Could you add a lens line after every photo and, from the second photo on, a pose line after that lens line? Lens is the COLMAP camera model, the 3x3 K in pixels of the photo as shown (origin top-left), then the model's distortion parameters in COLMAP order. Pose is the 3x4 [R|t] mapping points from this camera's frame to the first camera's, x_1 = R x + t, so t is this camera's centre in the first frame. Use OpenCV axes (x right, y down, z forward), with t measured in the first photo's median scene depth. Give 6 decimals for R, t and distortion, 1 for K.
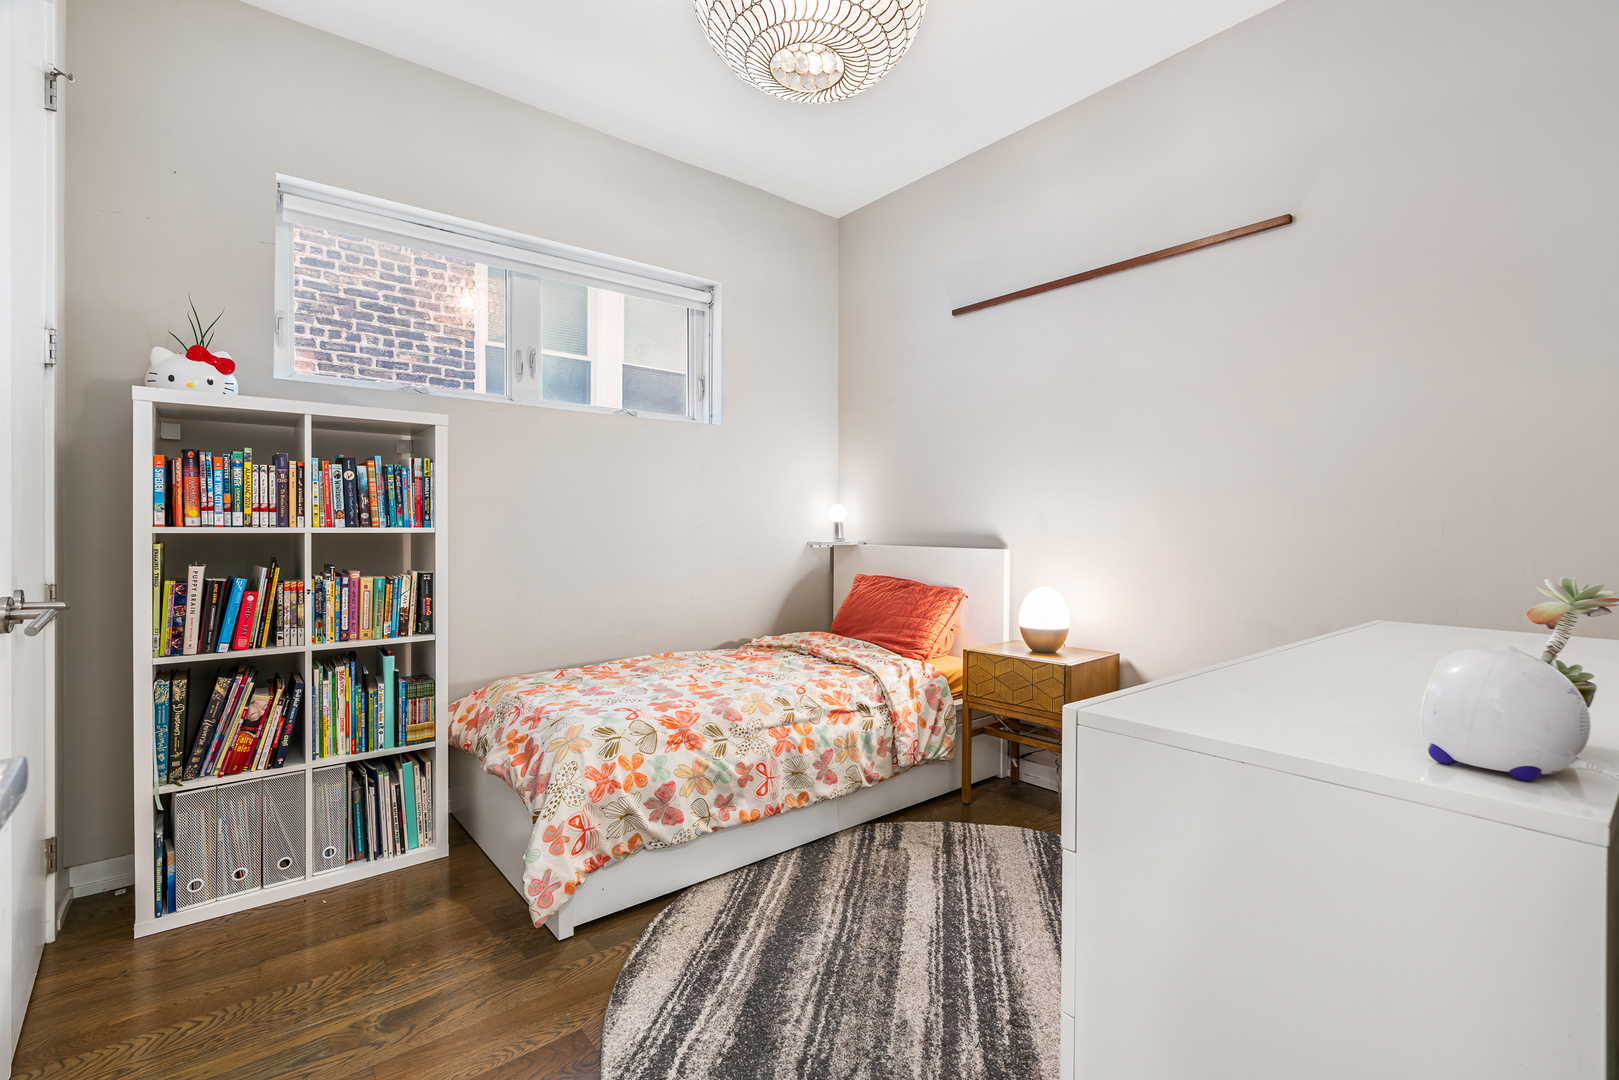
lens RADIAL K [[733.5, 0, 814.3], [0, 733.5, 533.9], [0, 0, 1]] dist [-0.009619, 0.001813]
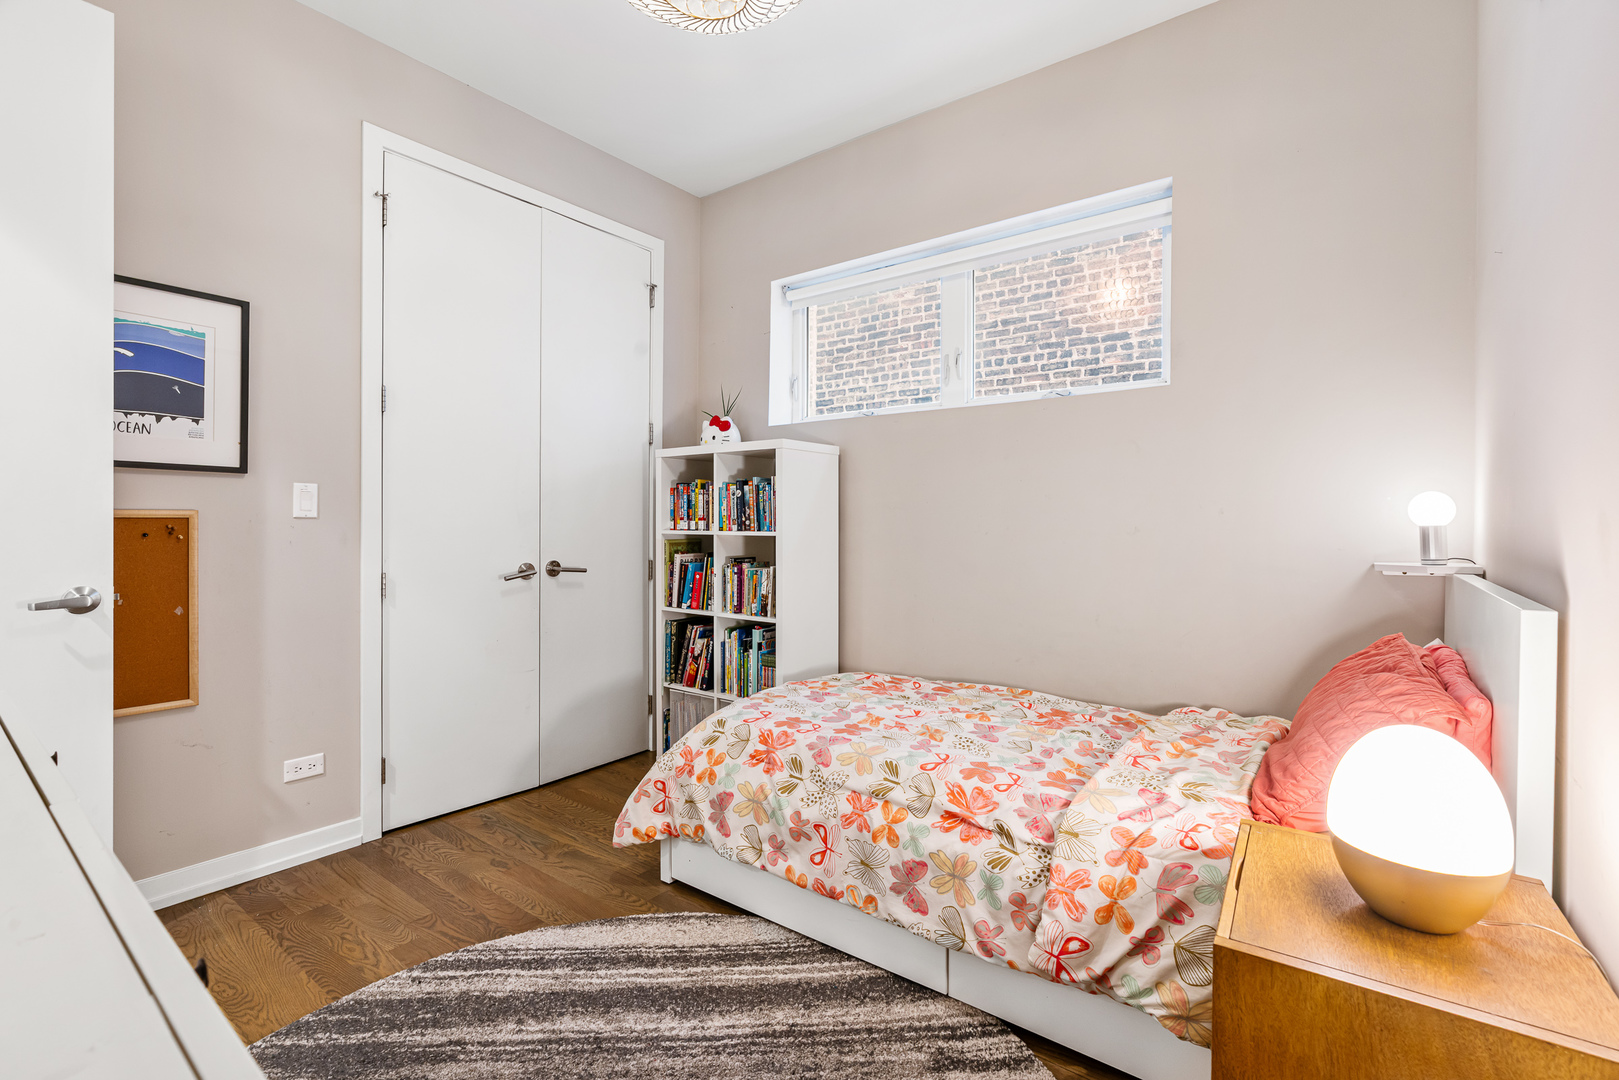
lens RADIAL K [[733.5, 0, 814.9], [0, 733.5, 532.8], [0, 0, 1]] dist [-0.009619, 0.001813]
pose [[0.218660, 0.012057, -0.975727, 0.704091], [-0.010920, 0.999891, 0.009909, -0.019935], [0.975740, 0.008488, 0.218768, 0.798429]]
